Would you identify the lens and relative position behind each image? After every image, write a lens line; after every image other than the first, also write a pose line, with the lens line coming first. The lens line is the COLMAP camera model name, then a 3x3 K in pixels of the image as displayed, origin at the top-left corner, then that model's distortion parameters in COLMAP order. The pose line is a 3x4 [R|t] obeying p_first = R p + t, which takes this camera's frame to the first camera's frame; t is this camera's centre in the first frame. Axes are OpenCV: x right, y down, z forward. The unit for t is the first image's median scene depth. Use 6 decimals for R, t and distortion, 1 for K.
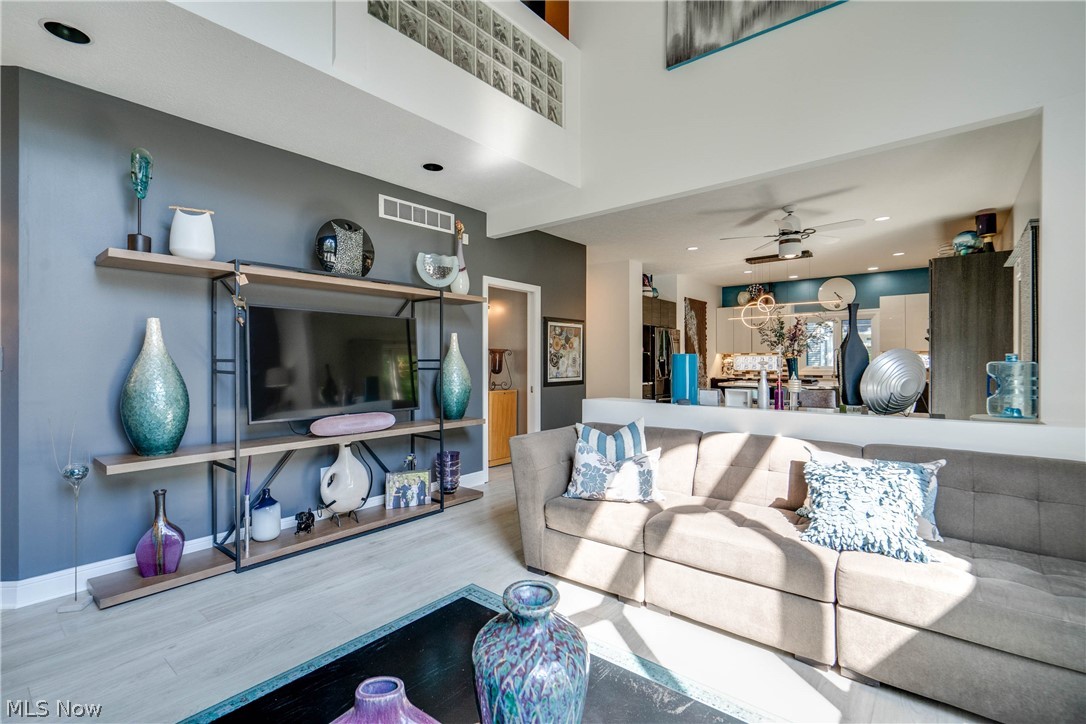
lens RADIAL K [[509.5, 0, 543.0], [0, 509.5, 362.0], [0, 0, 1]] dist [-0.000243, 0.000405]
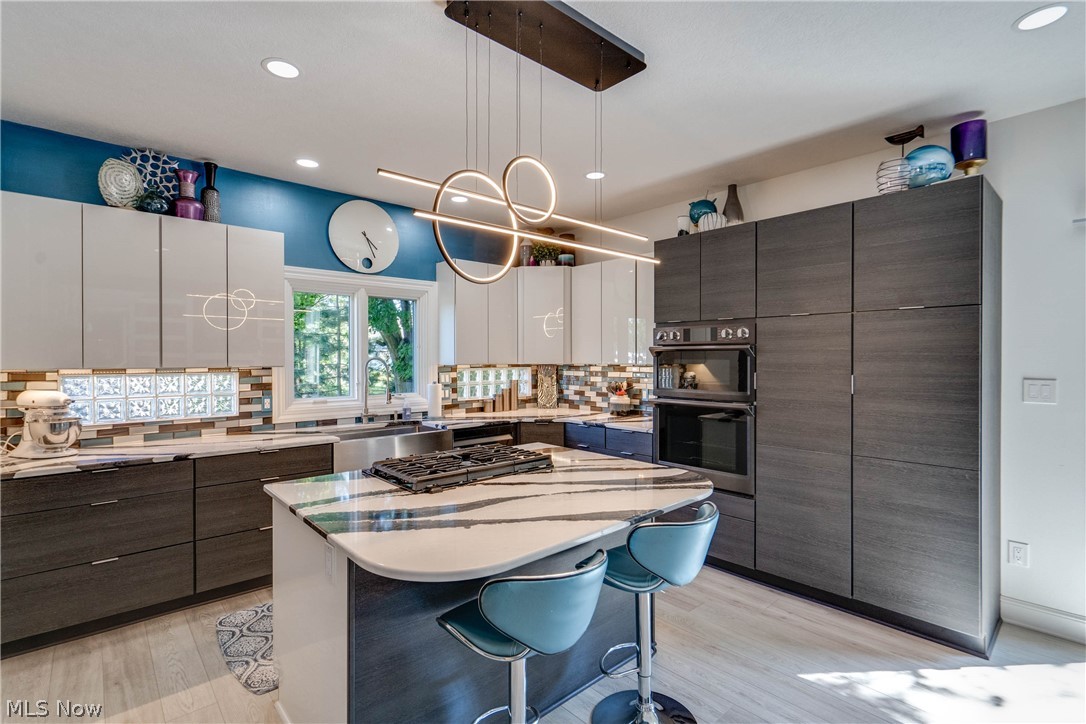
lens RADIAL K [[509.5, 0, 543.0], [0, 509.5, 362.0], [0, 0, 1]] dist [-0.000243, 0.000405]
pose [[0.157532, -0.009820, 0.987465, 0.339386], [0.001615, 0.999952, 0.009686, -0.056571], [-0.987513, 0.000069, 0.157541, 1.698276]]
